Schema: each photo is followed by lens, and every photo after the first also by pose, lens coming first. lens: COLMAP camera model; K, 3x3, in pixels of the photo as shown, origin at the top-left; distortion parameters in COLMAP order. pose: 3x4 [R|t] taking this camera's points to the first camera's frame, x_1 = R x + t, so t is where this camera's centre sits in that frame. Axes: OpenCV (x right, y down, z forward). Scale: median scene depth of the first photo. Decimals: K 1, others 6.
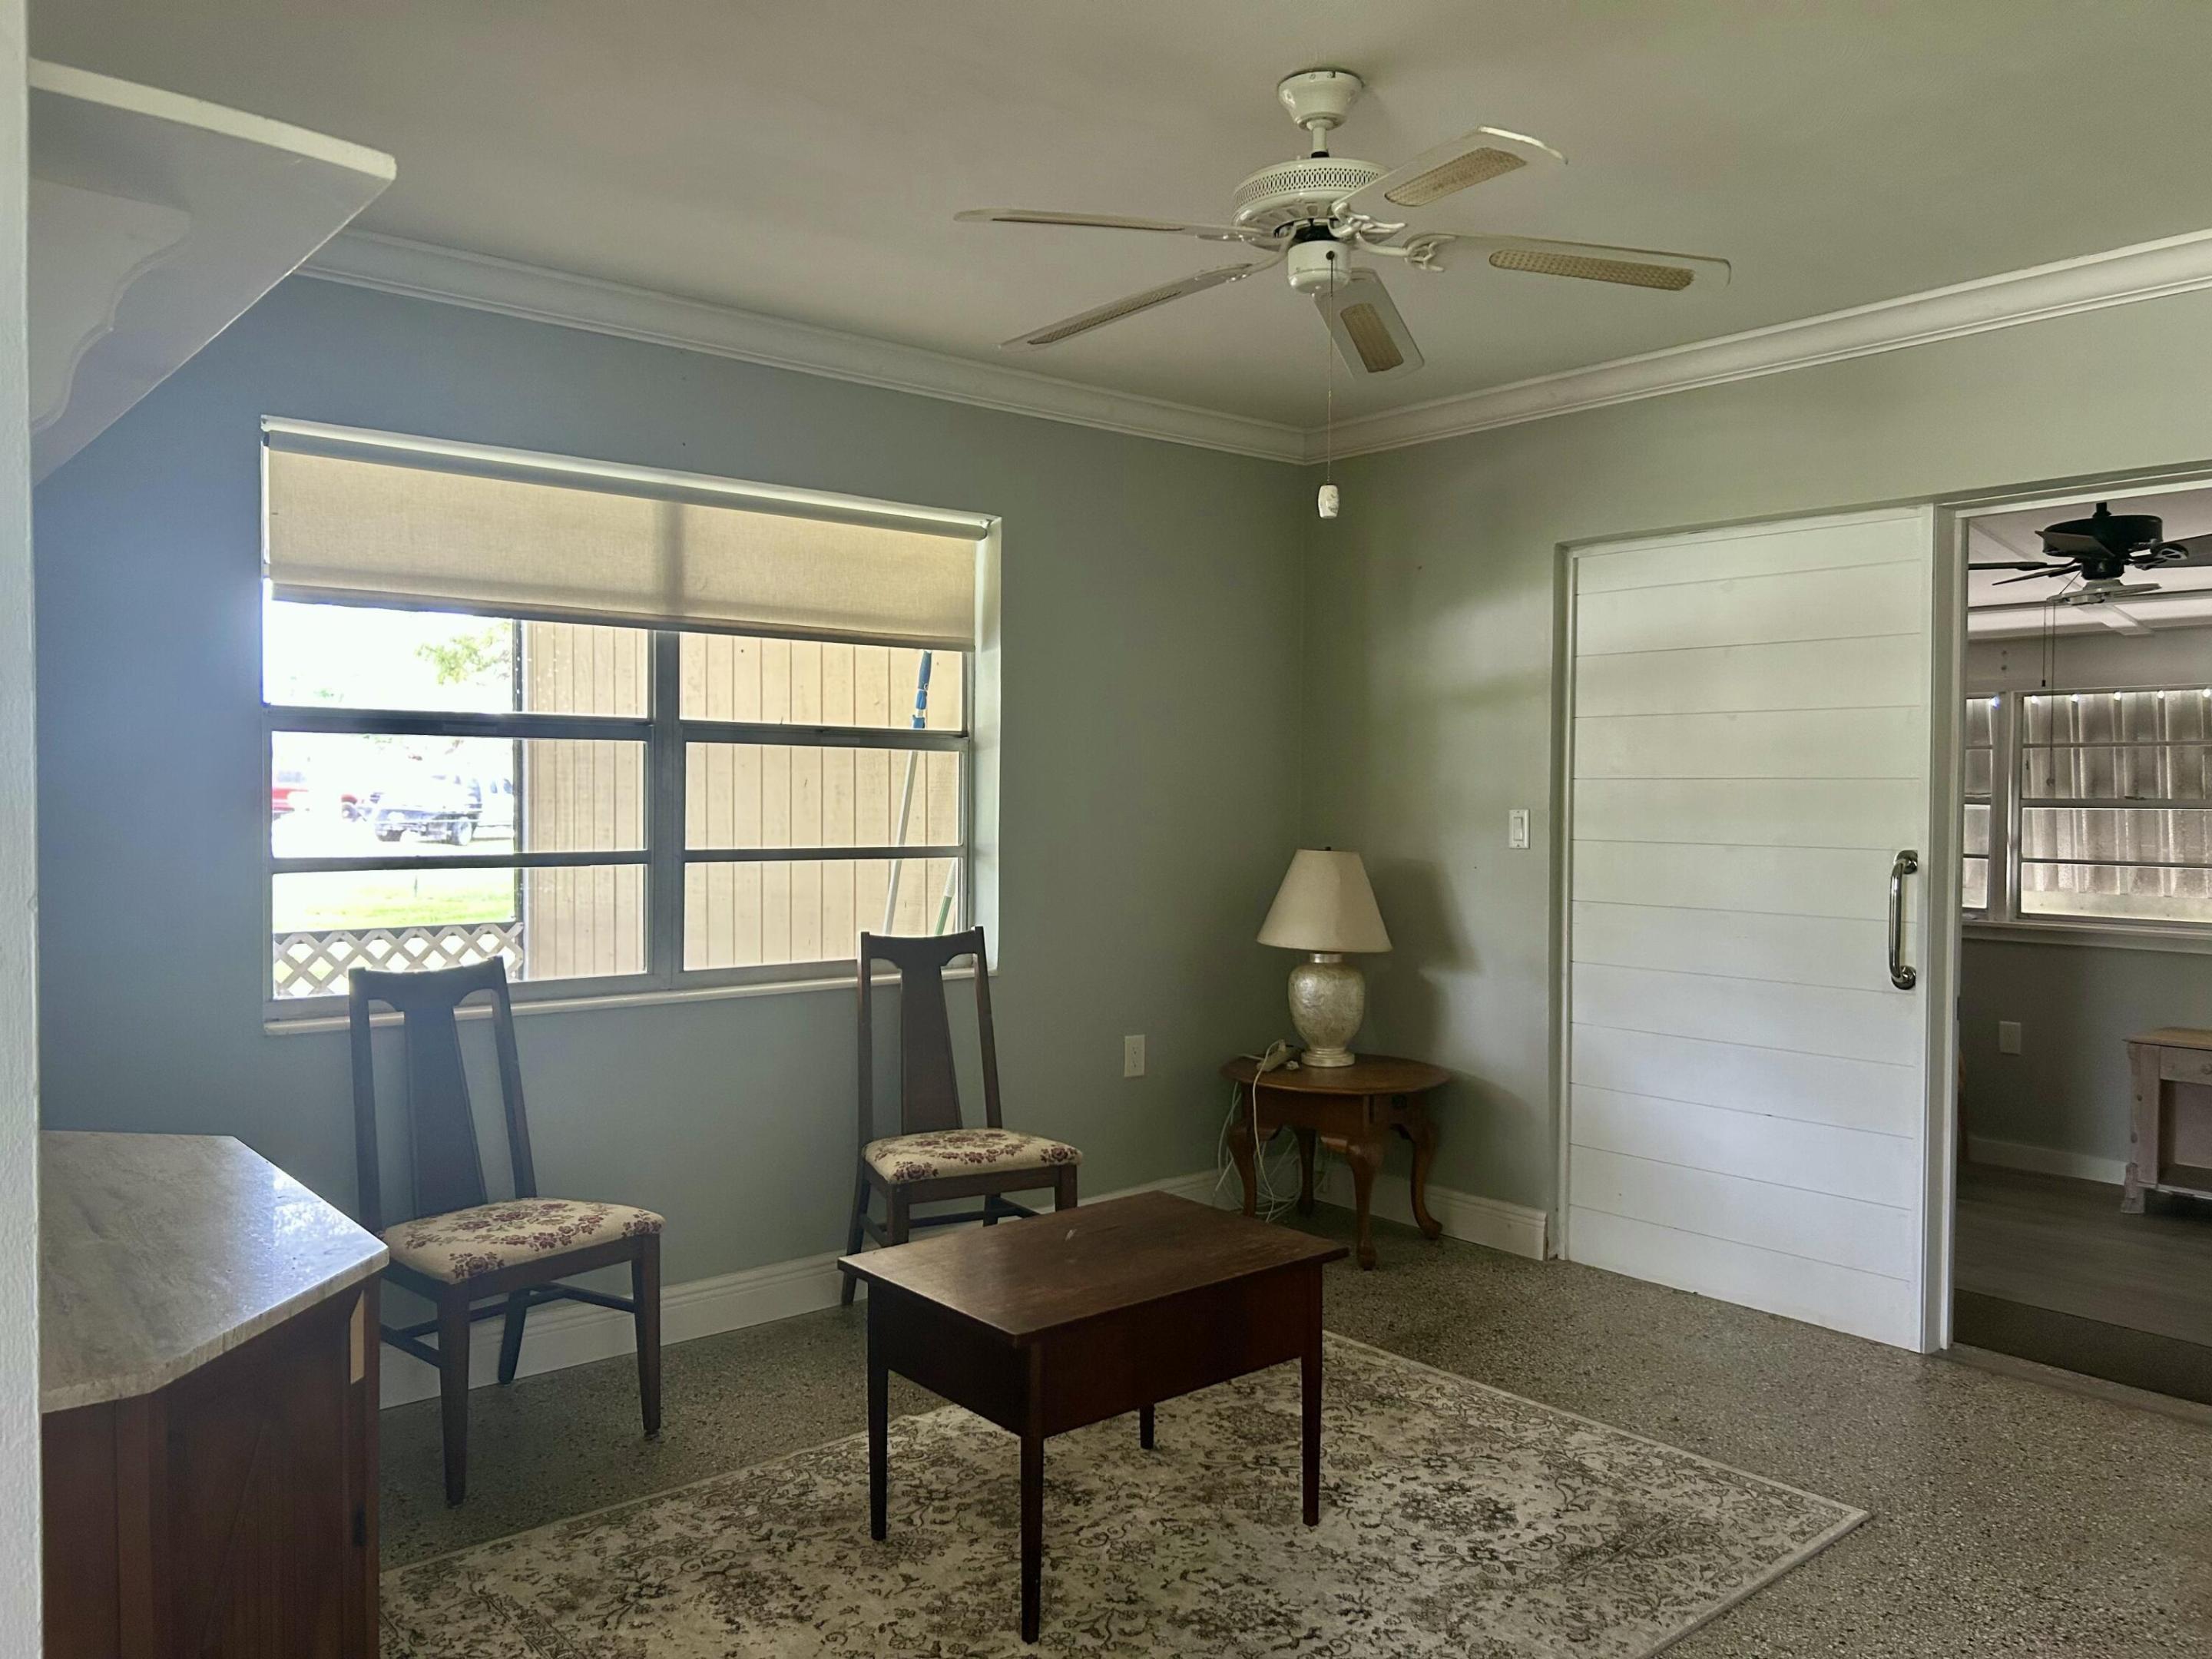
lens RADIAL K [[1676.5, 0, 1106.0], [0, 1676.5, 829.5], [0, 0, 1]] dist [0.020881, -0.000300]
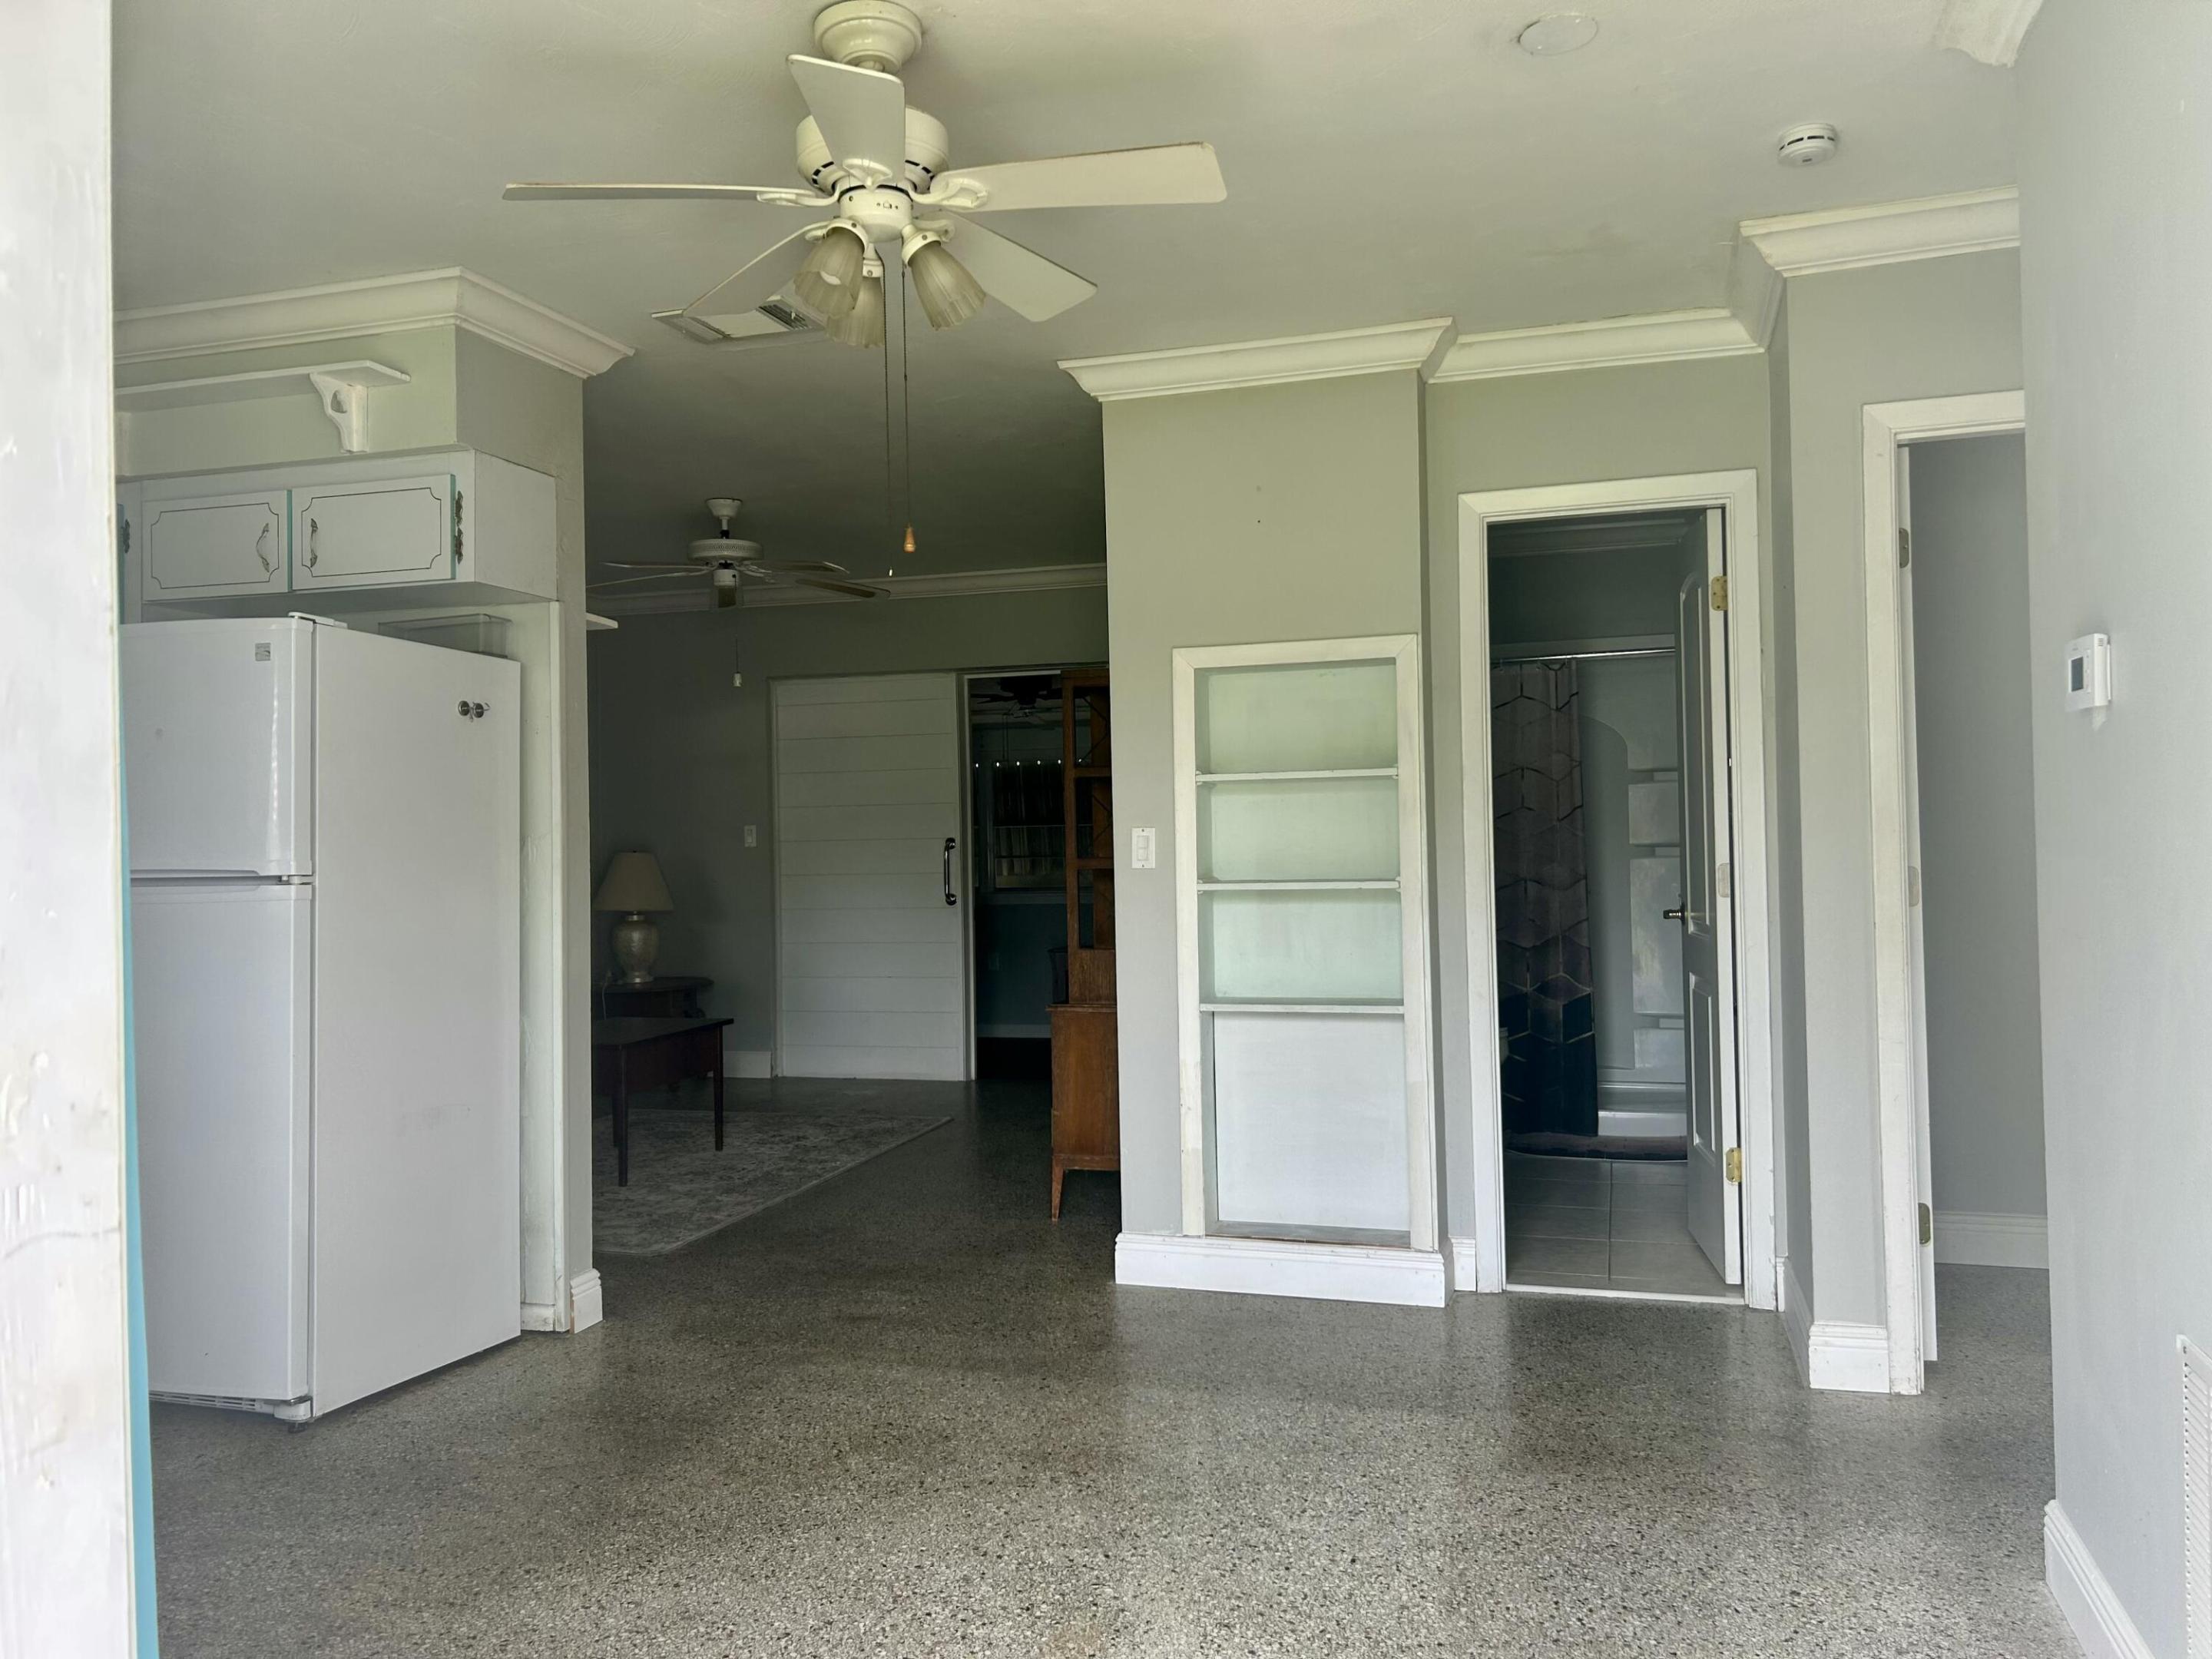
lens RADIAL K [[1676.5, 0, 1106.0], [0, 1676.5, 829.5], [0, 0, 1]] dist [0.020881, -0.000300]
pose [[0.842224, -0.017369, 0.538848, -0.462214], [0.036622, 0.999015, -0.025038, 0.059478], [-0.537882, 0.040821, 0.842031, -0.818946]]
